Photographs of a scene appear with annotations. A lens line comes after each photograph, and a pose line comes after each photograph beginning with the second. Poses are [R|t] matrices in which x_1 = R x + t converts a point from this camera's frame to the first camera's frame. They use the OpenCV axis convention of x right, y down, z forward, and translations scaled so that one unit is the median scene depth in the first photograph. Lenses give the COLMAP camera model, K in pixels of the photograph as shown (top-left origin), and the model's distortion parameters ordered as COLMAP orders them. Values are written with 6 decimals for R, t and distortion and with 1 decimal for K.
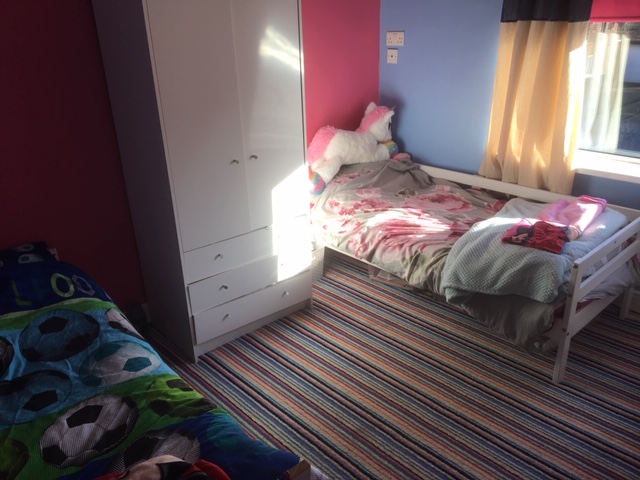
lens RADIAL K [[539.9, 0, 317.2], [0, 539.9, 241.7], [0, 0, 1]] dist [0.089865, -0.124976]
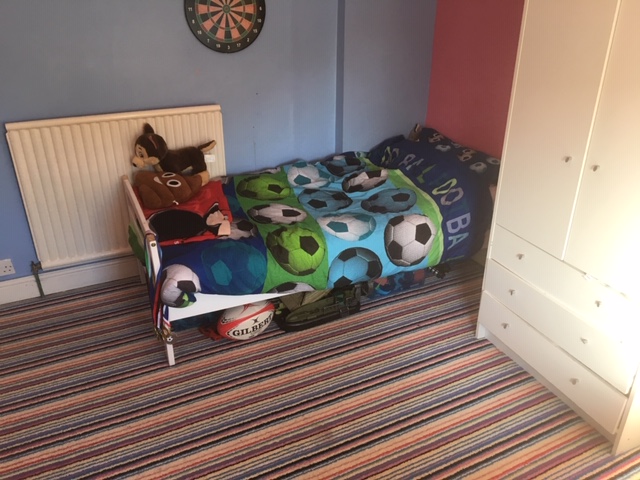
lens RADIAL K [[539.9, 0, 317.2], [0, 539.9, 241.7], [0, 0, 1]] dist [0.089865, -0.124976]
pose [[-0.291626, 0.450135, -0.843998, 0.834436], [-0.366633, 0.762361, 0.533278, -0.443126], [0.883479, 0.464955, -0.057290, 1.050506]]
